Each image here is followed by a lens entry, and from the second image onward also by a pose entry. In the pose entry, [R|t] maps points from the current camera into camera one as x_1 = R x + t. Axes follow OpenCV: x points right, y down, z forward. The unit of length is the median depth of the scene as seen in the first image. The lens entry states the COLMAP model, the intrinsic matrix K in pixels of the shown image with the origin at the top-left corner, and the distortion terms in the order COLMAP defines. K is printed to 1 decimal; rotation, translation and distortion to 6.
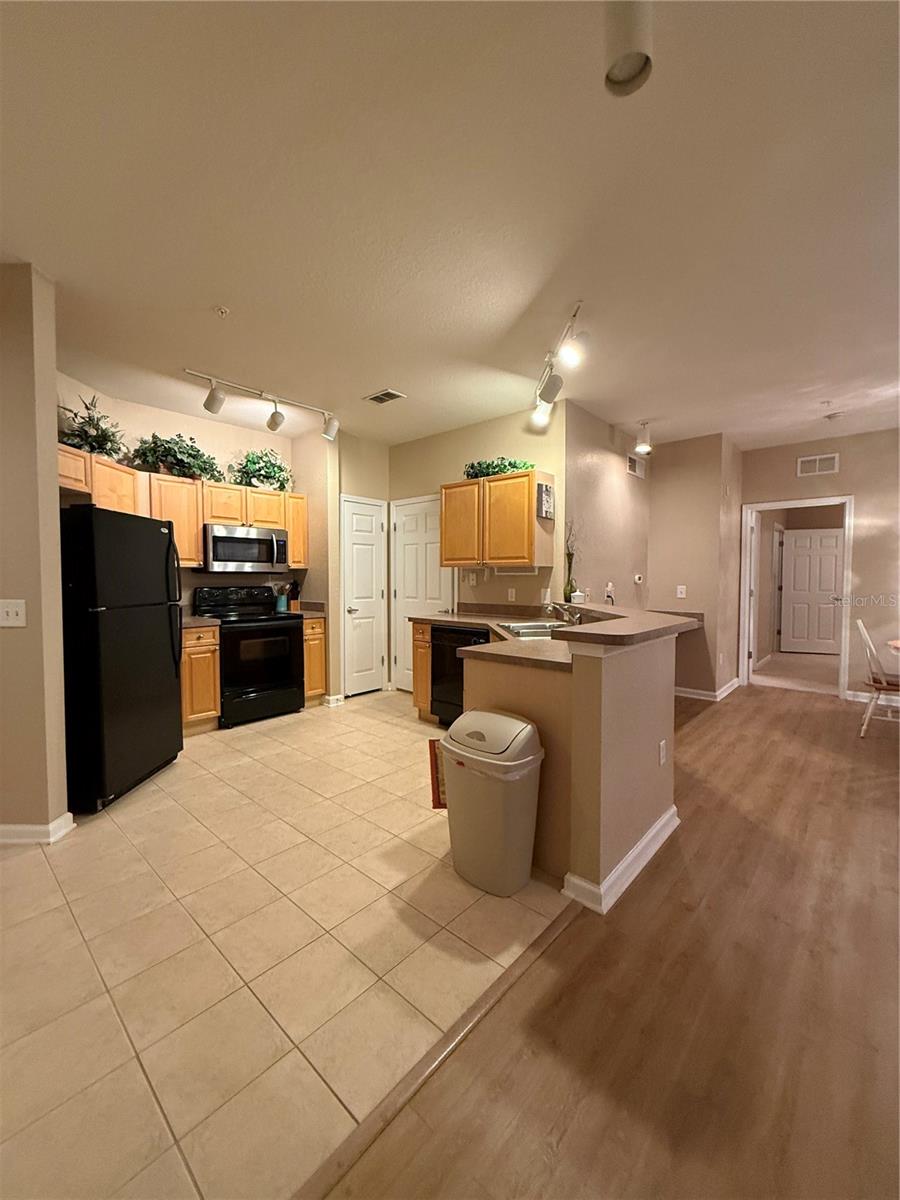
lens RADIAL K [[479.3, 0, 451.0], [0, 479.3, 594.9], [0, 0, 1]] dist [0.000529, 0.000196]
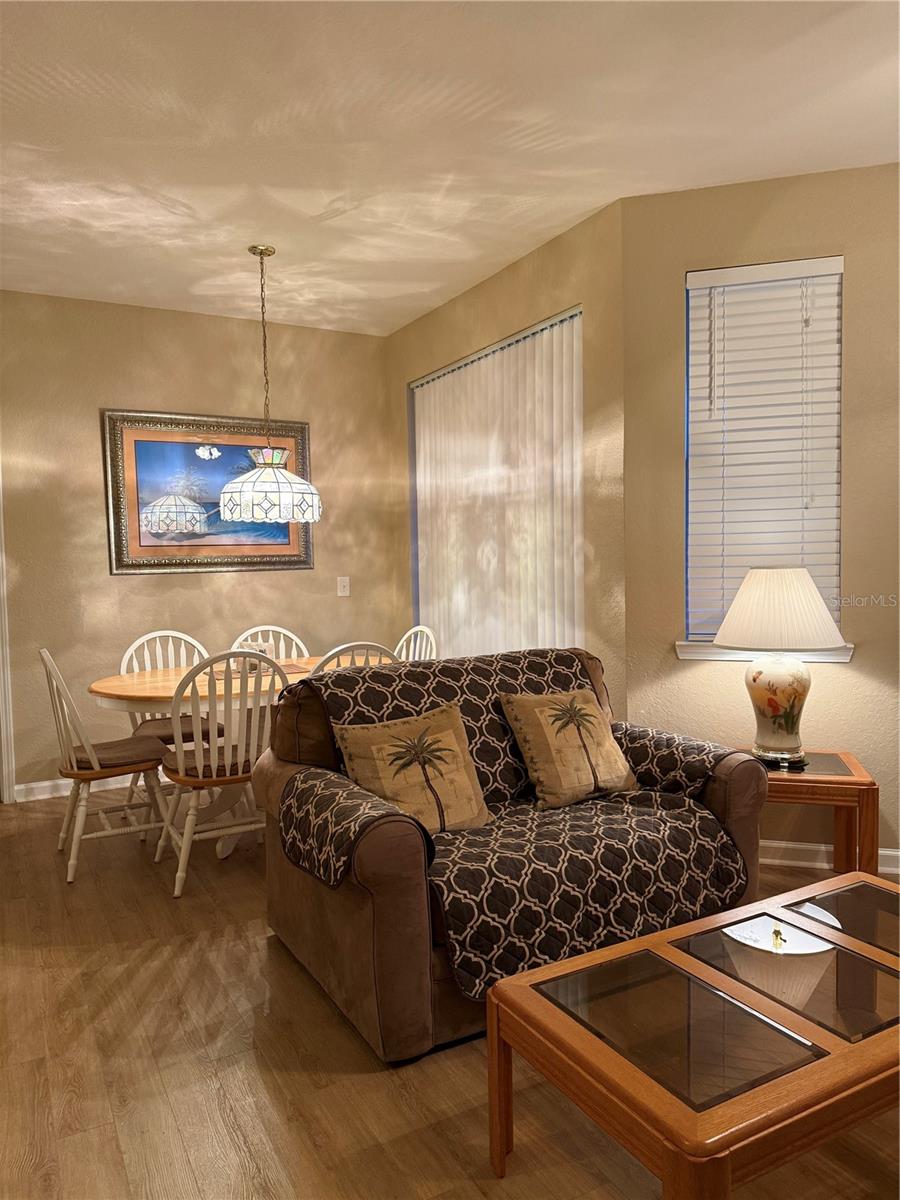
lens RADIAL K [[835.5, 0, 449.1], [0, 835.5, 606.5], [0, 0, 1]] dist [0.130533, -0.233834]
pose [[0.336736, -0.055707, 0.939950, 0.161996], [0.055139, 0.997702, 0.039377, -0.003831], [-0.939983, 0.038568, 0.339033, 0.297288]]
